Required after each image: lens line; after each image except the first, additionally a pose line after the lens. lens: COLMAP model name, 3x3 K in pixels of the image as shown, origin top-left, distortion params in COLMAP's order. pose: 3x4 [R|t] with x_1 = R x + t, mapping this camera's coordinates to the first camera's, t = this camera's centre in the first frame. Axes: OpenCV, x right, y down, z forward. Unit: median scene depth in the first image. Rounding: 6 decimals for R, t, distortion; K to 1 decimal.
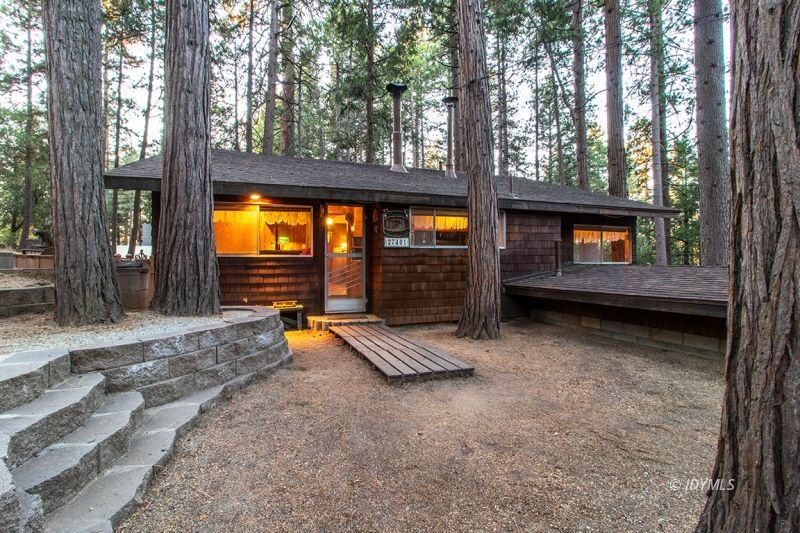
lens RADIAL K [[334.2, 0, 400.7], [0, 334.2, 254.1], [0, 0, 1]] dist [0.002526, 0.000318]
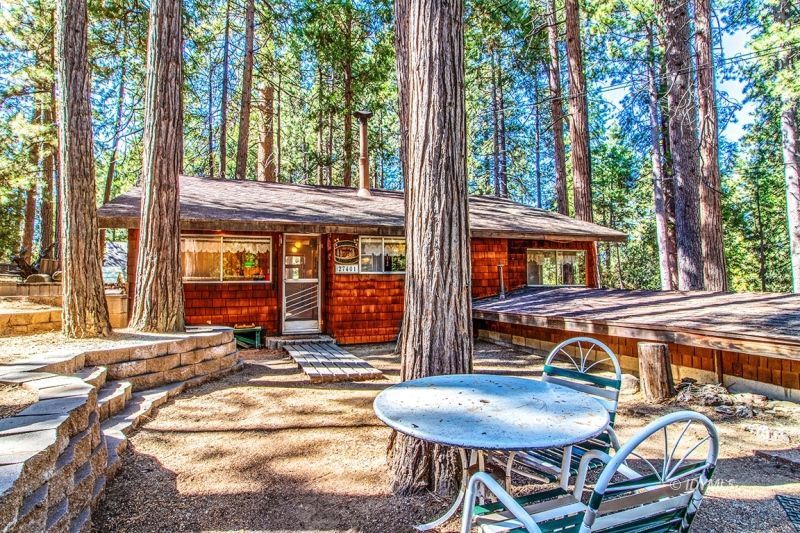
lens RADIAL K [[388.2, 0, 400.3], [0, 388.2, 254.5], [0, 0, 1]] dist [-0.002225, -0.000788]
pose [[0.999985, -0.005177, -0.001731, 0.166476], [0.005096, 0.999027, -0.043797, -0.025489], [0.001956, 0.043787, 0.999039, -0.280720]]
